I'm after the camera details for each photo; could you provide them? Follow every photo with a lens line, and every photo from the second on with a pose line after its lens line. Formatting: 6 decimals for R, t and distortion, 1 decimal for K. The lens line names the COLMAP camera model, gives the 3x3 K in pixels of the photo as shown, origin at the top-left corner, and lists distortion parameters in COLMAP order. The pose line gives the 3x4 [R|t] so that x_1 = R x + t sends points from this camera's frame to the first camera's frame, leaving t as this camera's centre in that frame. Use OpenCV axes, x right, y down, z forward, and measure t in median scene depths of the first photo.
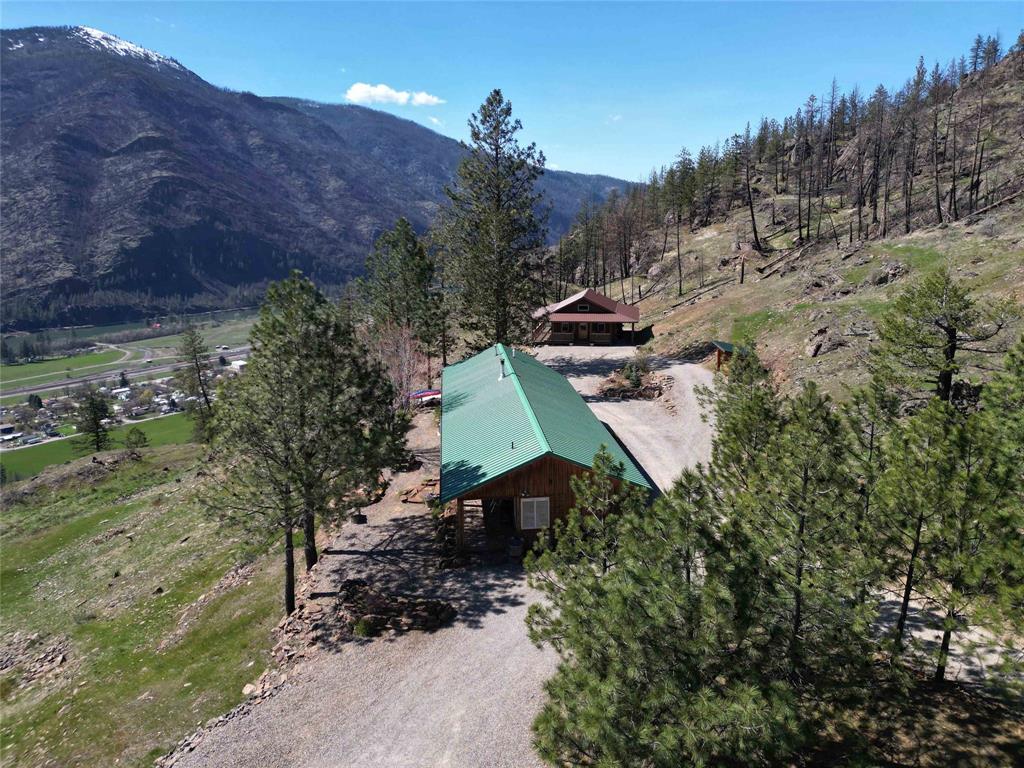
lens RADIAL K [[725.6, 0, 551.3], [0, 725.6, 378.2], [0, 0, 1]] dist [0.057398, -0.044083]
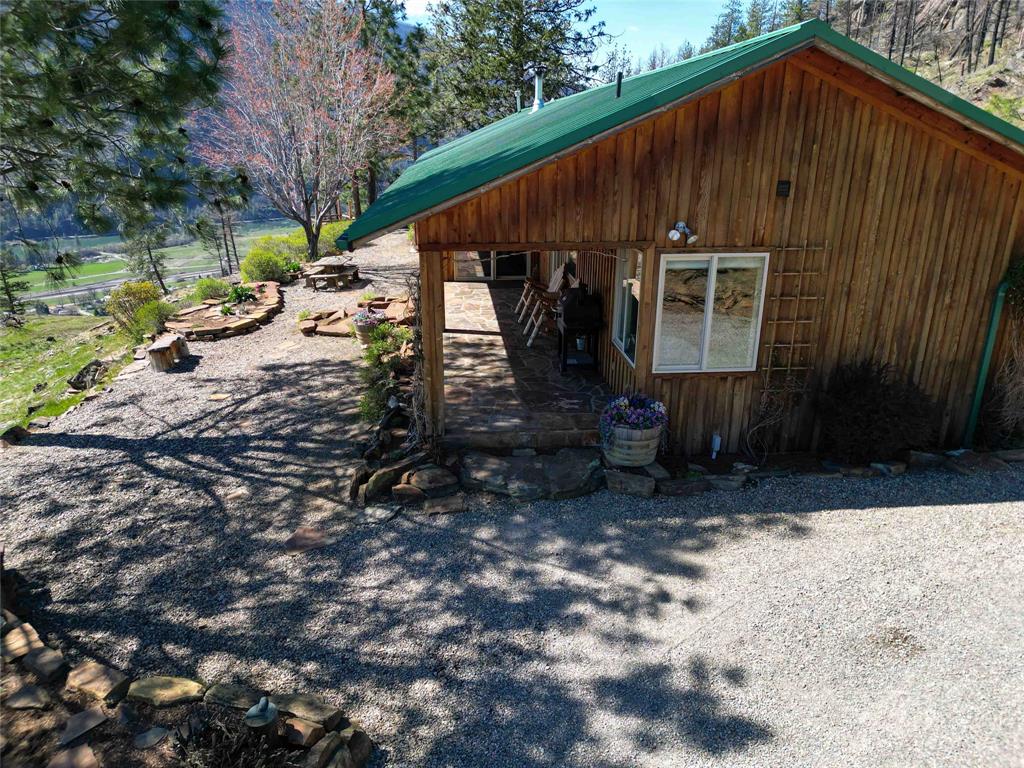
lens RADIAL K [[725.6, 0, 517.2], [0, 725.6, 380.1], [0, 0, 1]] dist [0.057398, -0.044083]
pose [[0.998622, 0.026497, -0.045293, -0.041019], [-0.021397, 0.993746, 0.109599, 0.092570], [0.047914, -0.108479, 0.992943, 0.372621]]
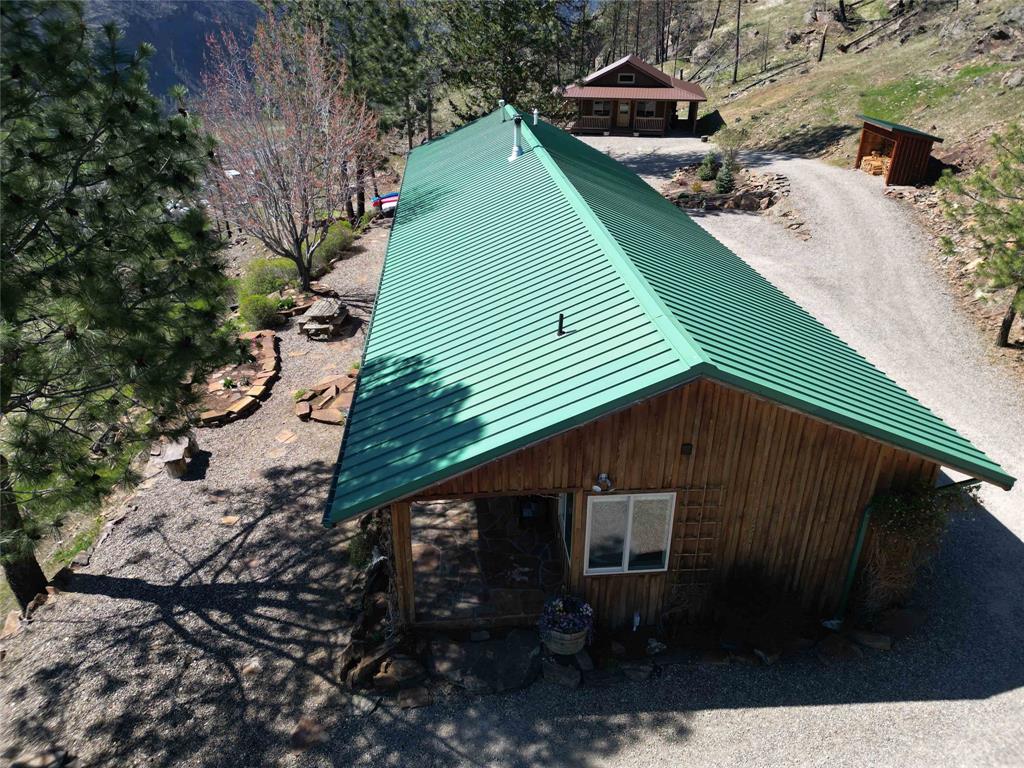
lens RADIAL K [[725.6, 0, 516.9], [0, 725.6, 384.7], [0, 0, 1]] dist [0.057398, -0.044083]
pose [[0.998631, 0.031482, -0.041779, -0.031454], [-0.020108, 0.968290, 0.249018, 0.020099], [0.048294, -0.247837, 0.967597, 0.355962]]
